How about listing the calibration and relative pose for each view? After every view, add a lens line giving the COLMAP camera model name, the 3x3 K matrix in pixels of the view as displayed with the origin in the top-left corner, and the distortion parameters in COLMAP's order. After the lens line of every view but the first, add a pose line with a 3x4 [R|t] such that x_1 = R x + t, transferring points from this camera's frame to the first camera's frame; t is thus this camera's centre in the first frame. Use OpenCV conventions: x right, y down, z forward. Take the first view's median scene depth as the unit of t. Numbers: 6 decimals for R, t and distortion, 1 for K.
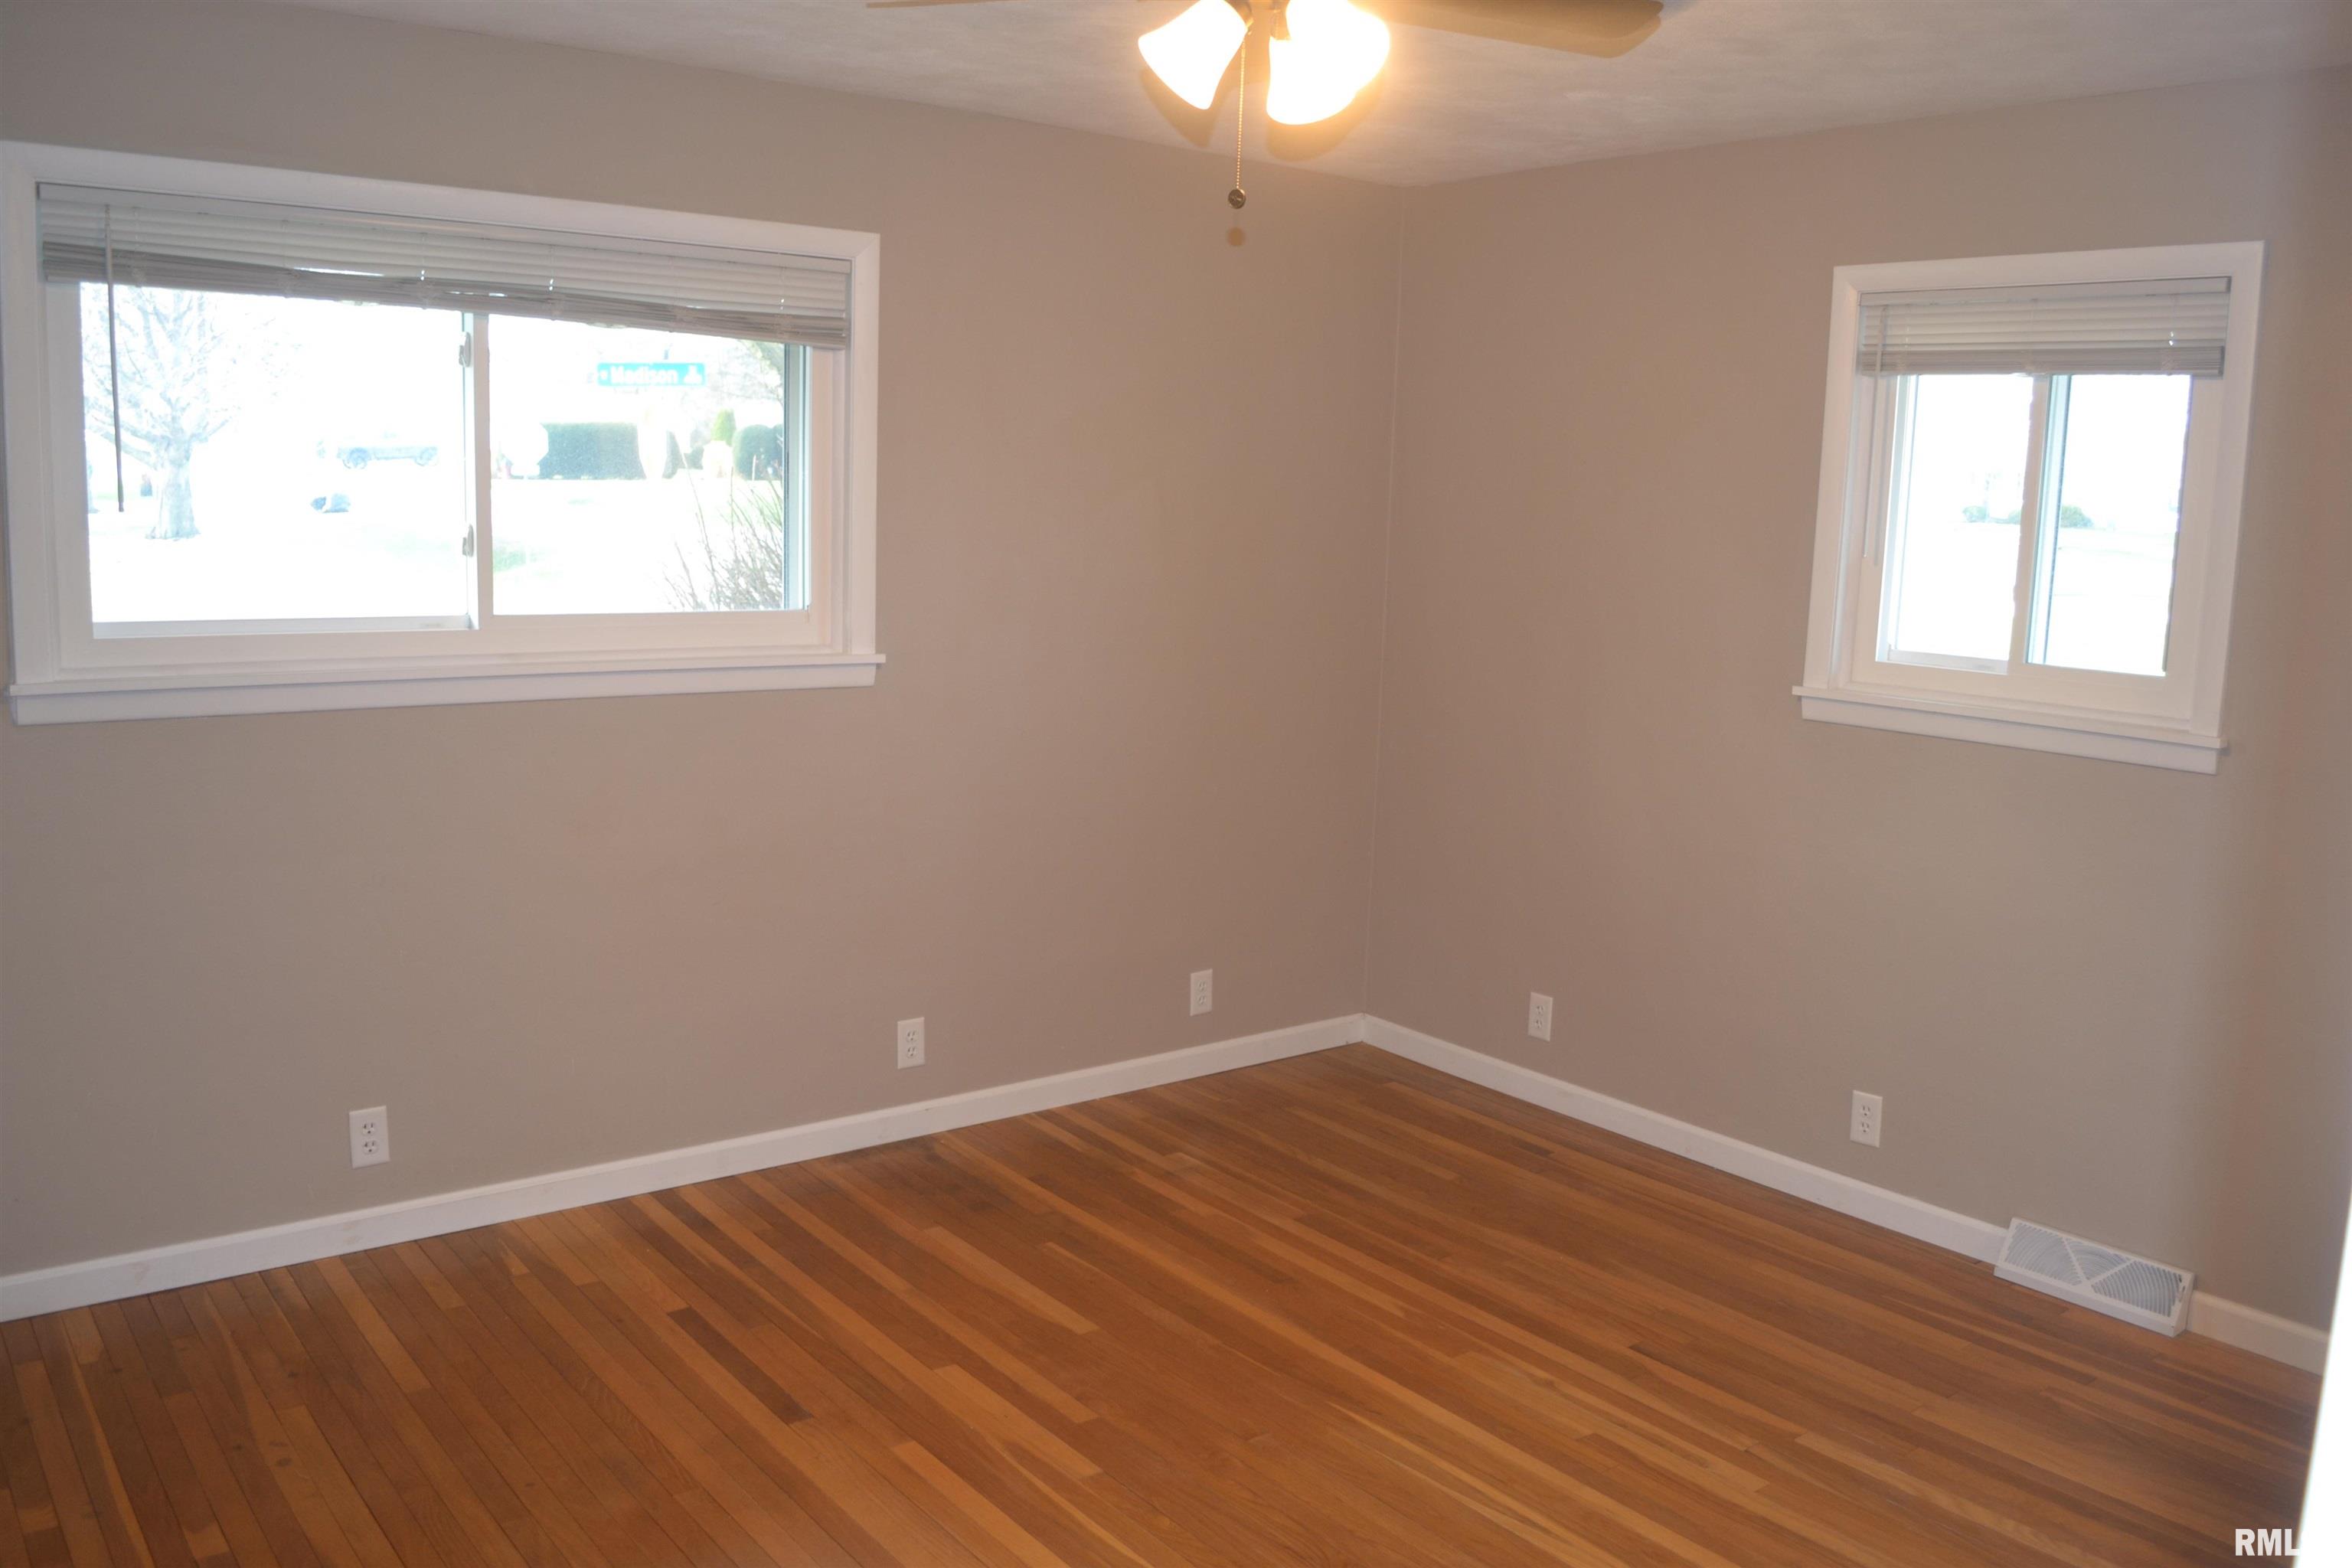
lens RADIAL K [[1868.7, 0, 1166.3], [0, 1868.7, 777.4], [0, 0, 1]] dist [-0.075208, 0.013528]
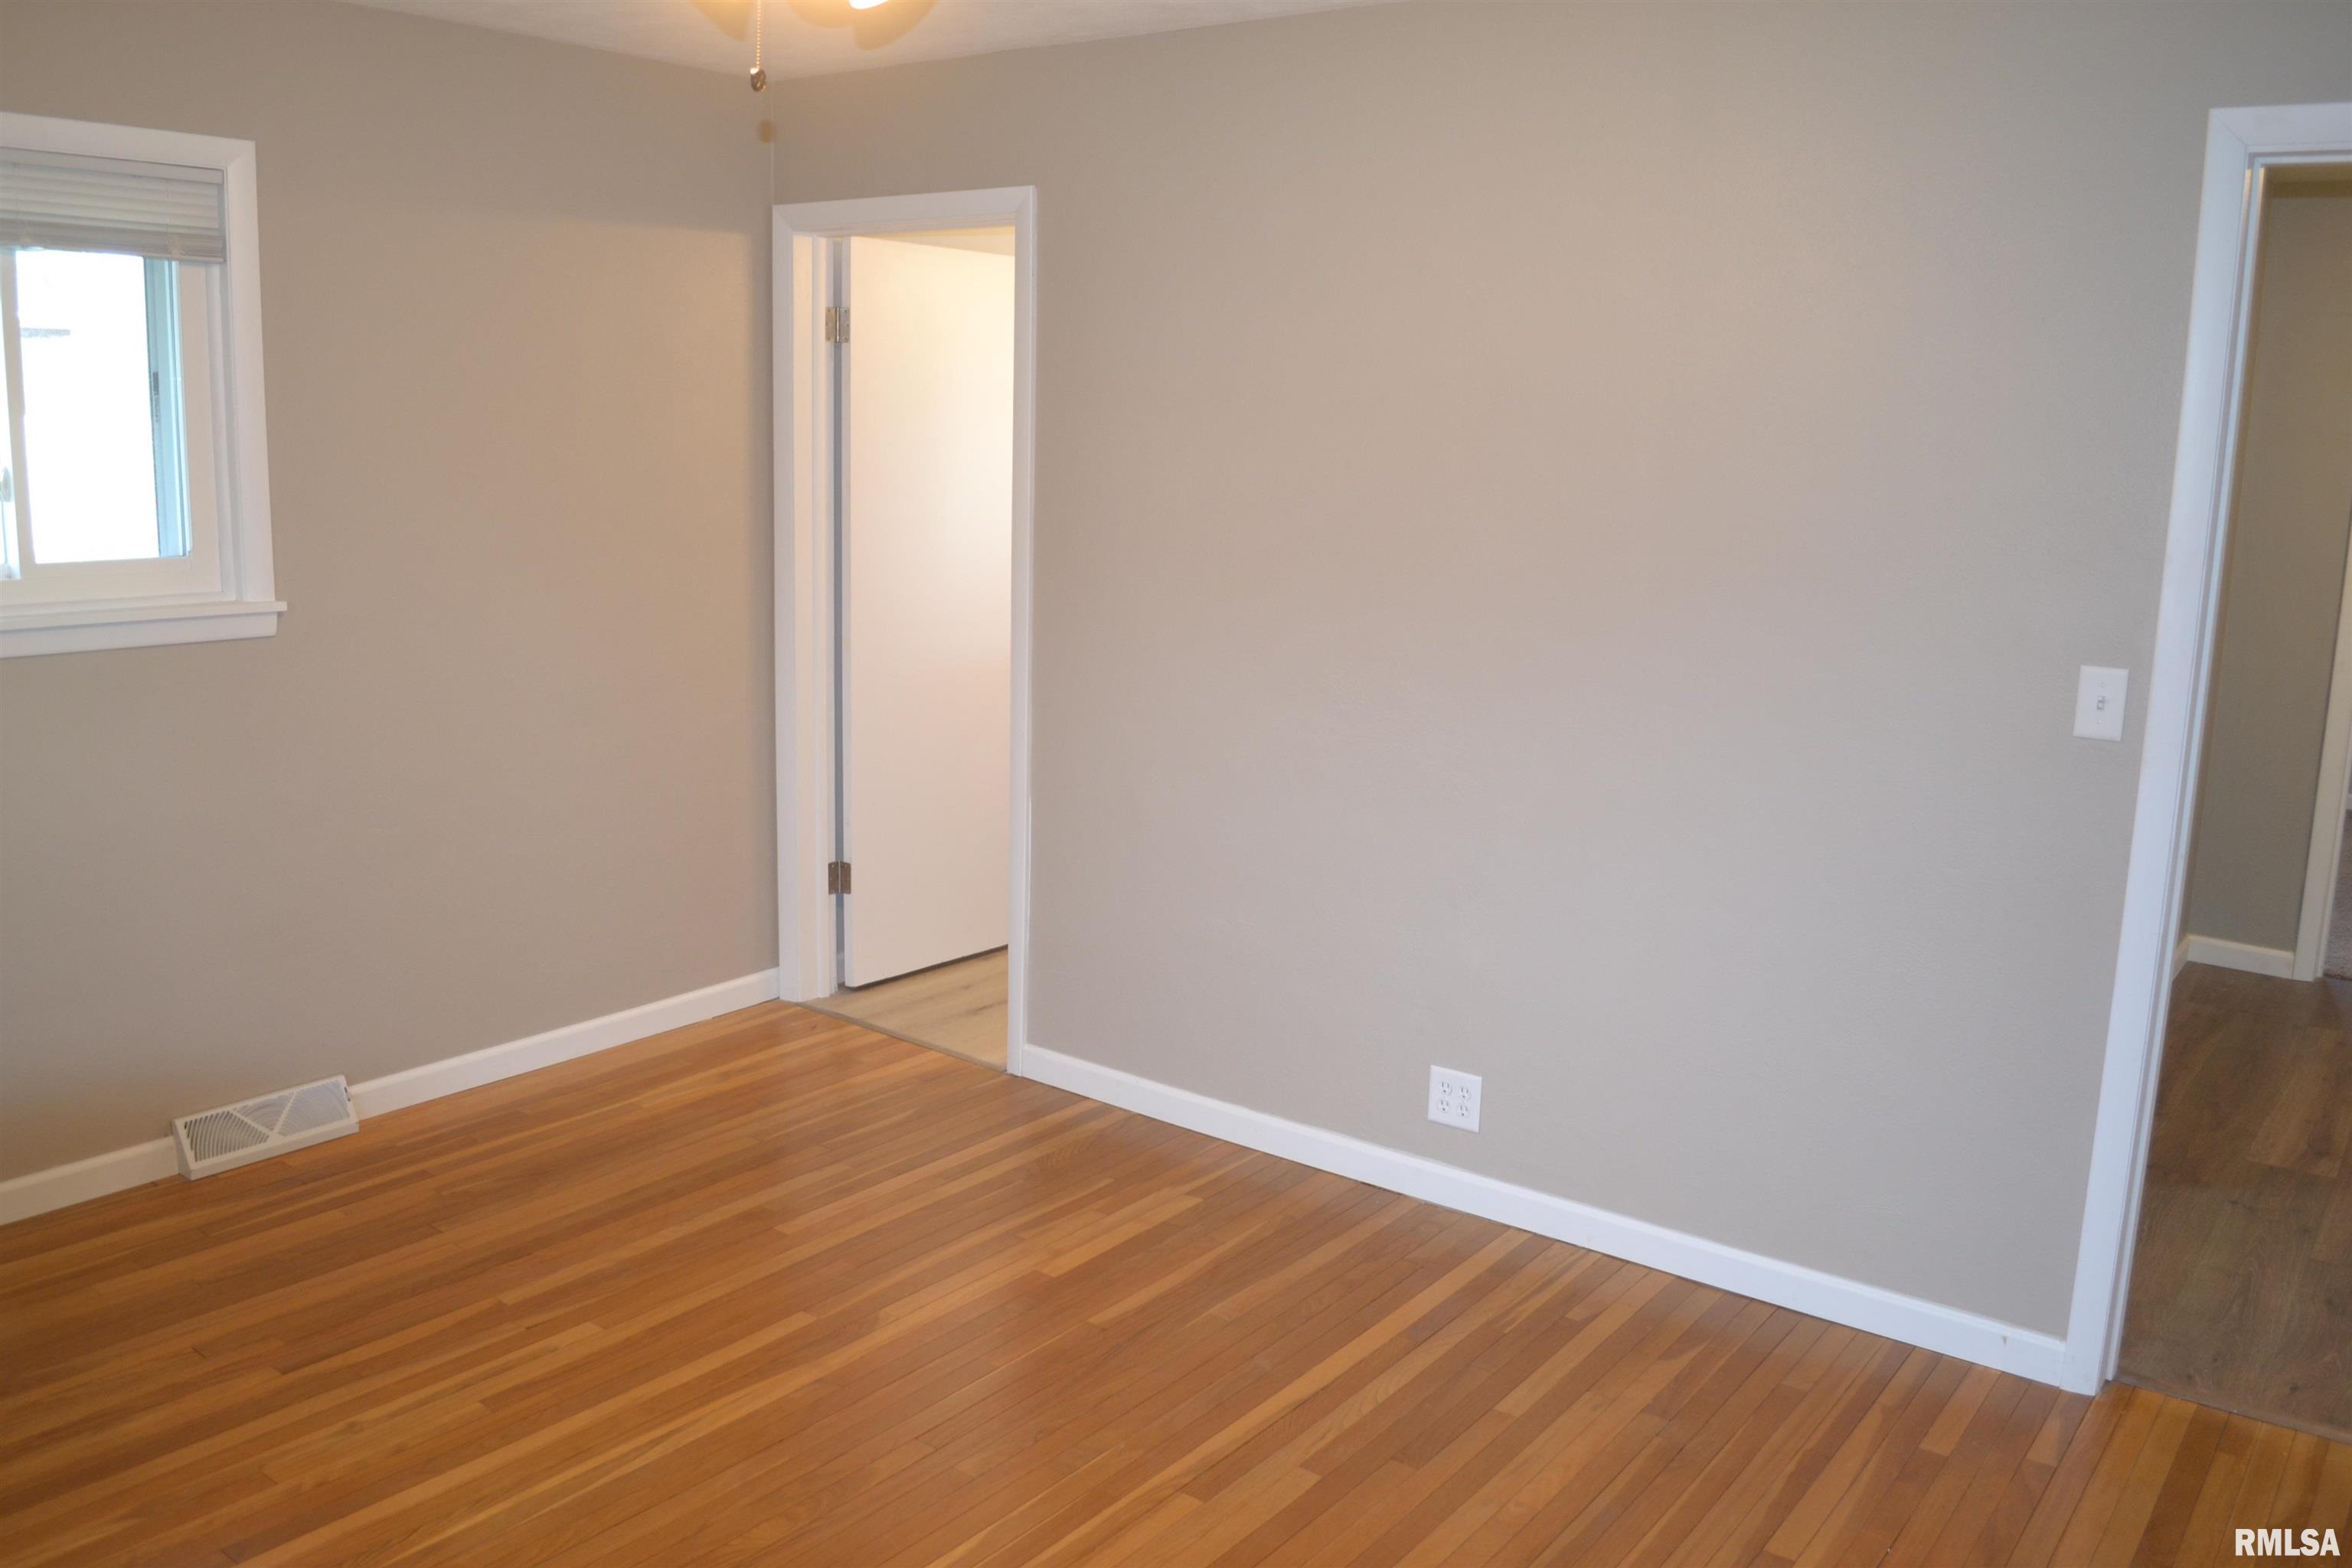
lens RADIAL K [[1868.7, 0, 1170.1], [0, 1868.7, 790.3], [0, 0, 1]] dist [-0.075208, 0.013528]
pose [[-0.238127, -0.224441, 0.944946, -0.634068], [0.114885, 0.959593, 0.256871, -0.139076], [-0.964415, 0.169728, -0.202720, 0.748472]]
